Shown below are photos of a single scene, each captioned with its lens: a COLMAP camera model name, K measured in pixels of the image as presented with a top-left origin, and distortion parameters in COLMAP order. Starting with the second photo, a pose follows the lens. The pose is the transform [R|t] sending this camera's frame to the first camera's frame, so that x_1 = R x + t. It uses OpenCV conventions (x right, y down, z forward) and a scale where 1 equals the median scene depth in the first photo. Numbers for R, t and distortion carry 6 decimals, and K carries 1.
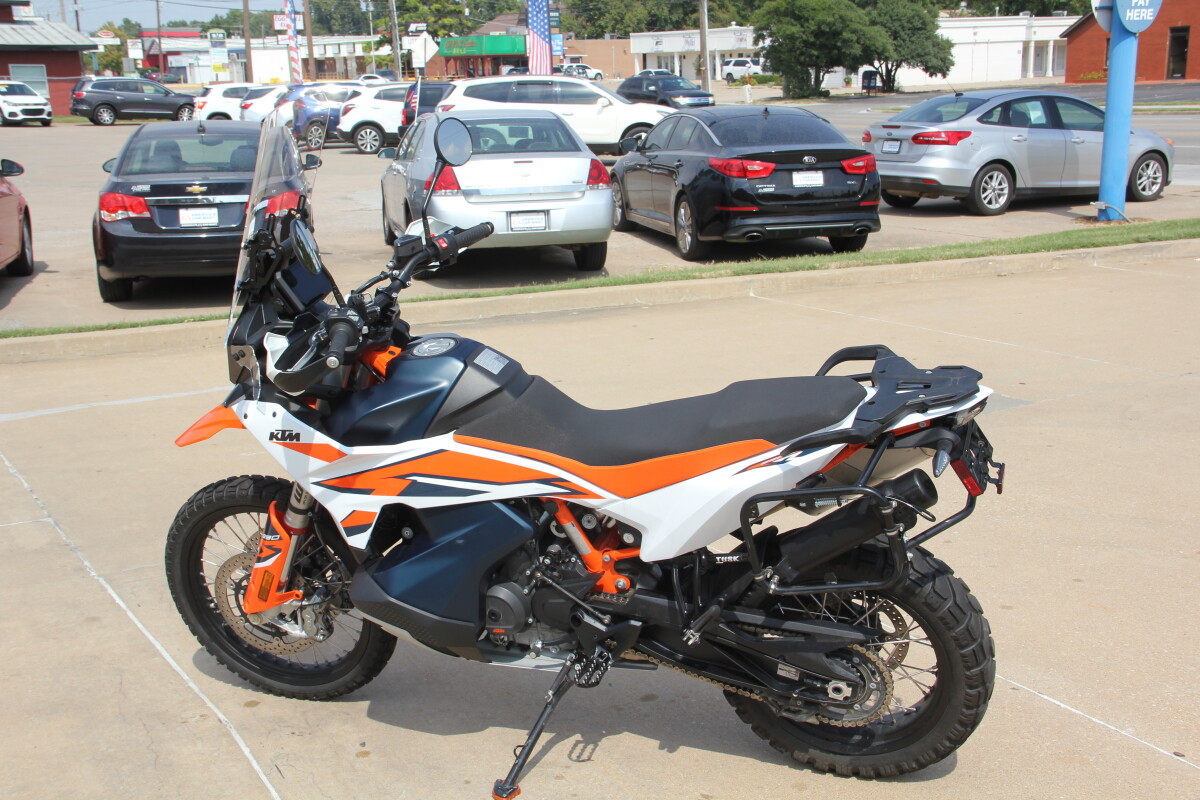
lens RADIAL K [[1405.6, 0, 604.0], [0, 1405.6, 434.4], [0, 0, 1]] dist [0.002444, 0.259584]
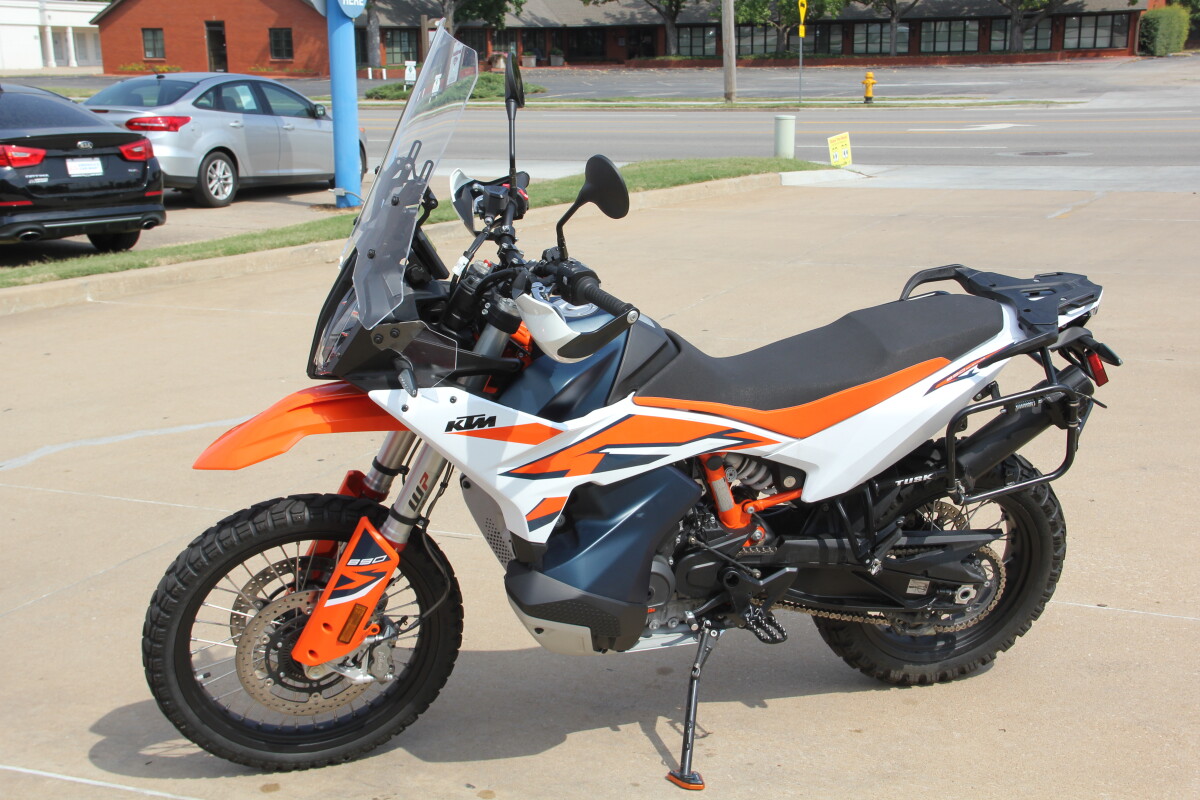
lens RADIAL K [[1529.7, 0, 596.7], [0, 1529.7, 420.0], [0, 0, 1]] dist [0.011656, 0.395691]
pose [[0.807488, -0.124214, 0.576657, -0.183792], [0.138221, 0.990205, 0.019744, -0.002177], [-0.573461, 0.063763, 0.816747, 0.054437]]
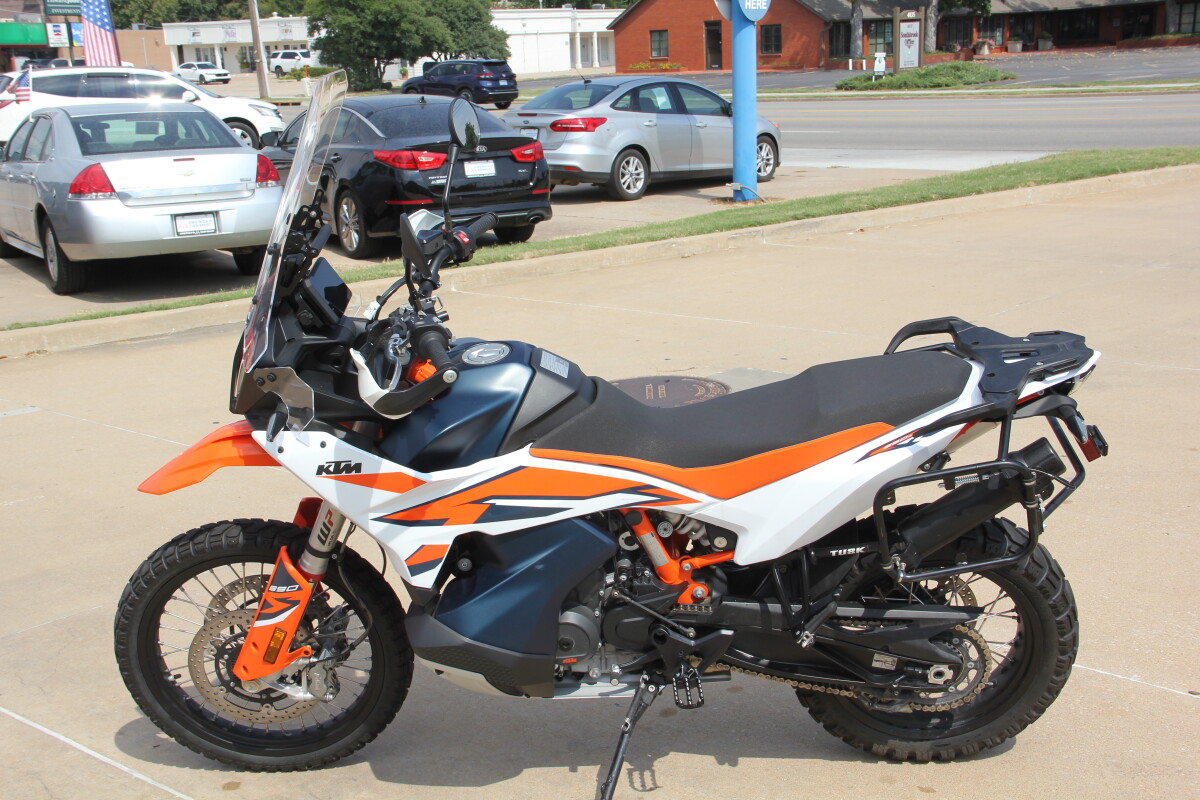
lens RADIAL K [[1441.4, 0, 594.0], [0, 1441.4, 423.5], [0, 0, 1]] dist [-0.009546, 0.330008]
pose [[0.954500, -0.085746, 0.285617, -0.086673], [0.088004, 0.996108, 0.004946, -0.004427], [-0.284929, 0.020414, 0.958331, 0.028123]]
